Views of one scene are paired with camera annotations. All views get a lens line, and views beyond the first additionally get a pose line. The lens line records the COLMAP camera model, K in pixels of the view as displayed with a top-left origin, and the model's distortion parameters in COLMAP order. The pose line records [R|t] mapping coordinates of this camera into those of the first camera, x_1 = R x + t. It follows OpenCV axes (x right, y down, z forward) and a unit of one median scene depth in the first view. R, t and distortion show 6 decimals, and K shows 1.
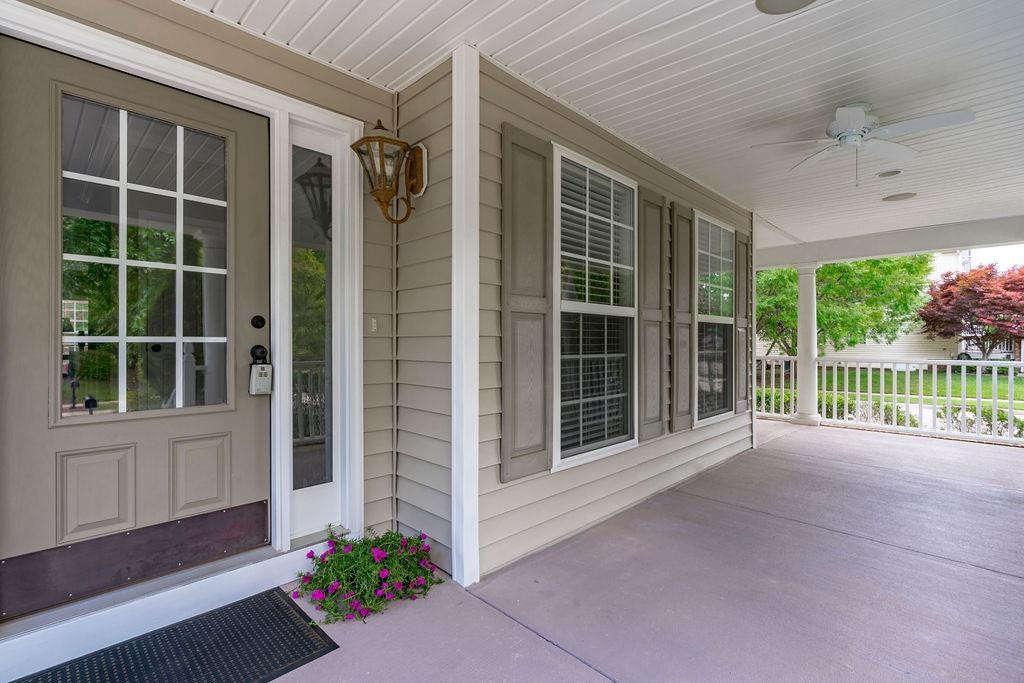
lens RADIAL K [[474.3, 0, 517.7], [0, 474.3, 343.7], [0, 0, 1]] dist [-0.005212, 0.001209]
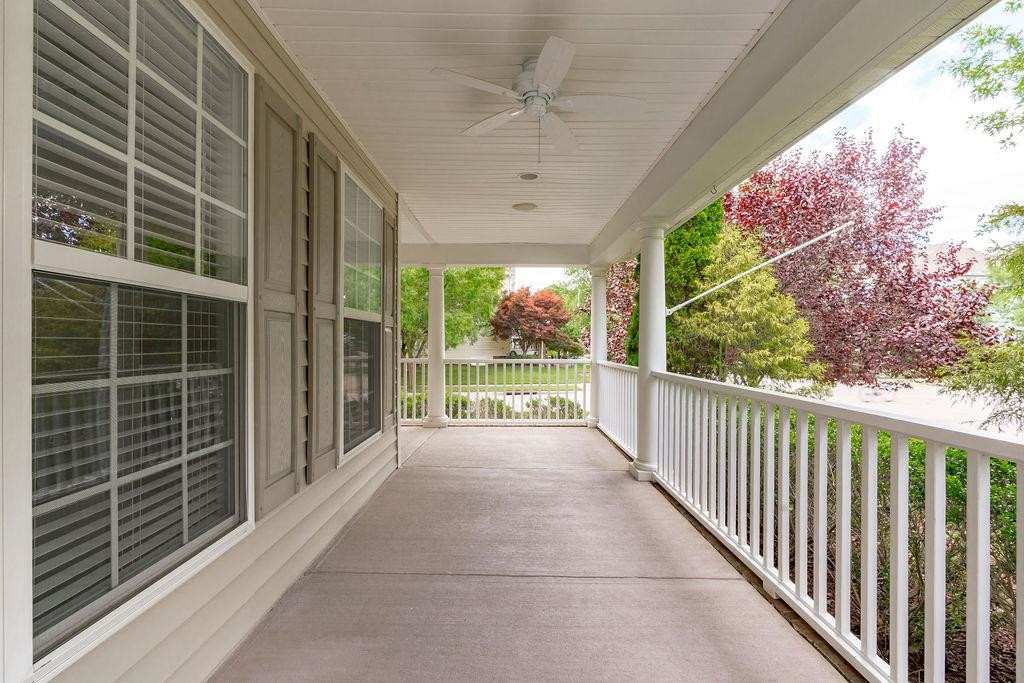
lens RADIAL K [[474.3, 0, 509.1], [0, 474.3, 341.2], [0, 0, 1]] dist [-0.005212, 0.001209]
pose [[0.728409, 0.003316, 0.685135, 0.074492], [0.001375, 0.999979, -0.006301, -0.005369], [-0.685141, 0.005532, 0.728389, 0.321785]]
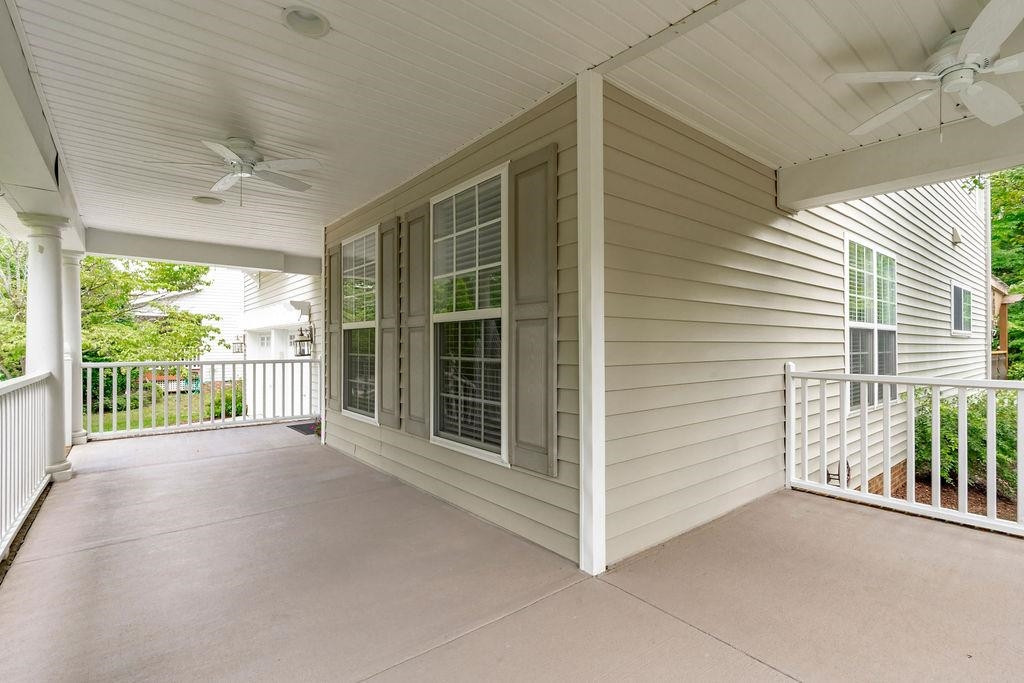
lens RADIAL K [[474.3, 0, 520.5], [0, 474.3, 341.8], [0, 0, 1]] dist [-0.005212, 0.001209]
pose [[-0.116626, -0.013253, -0.993087, 1.308850], [-0.005341, 0.999905, -0.012717, 0.000402], [0.993162, 0.003821, -0.116686, 1.333943]]
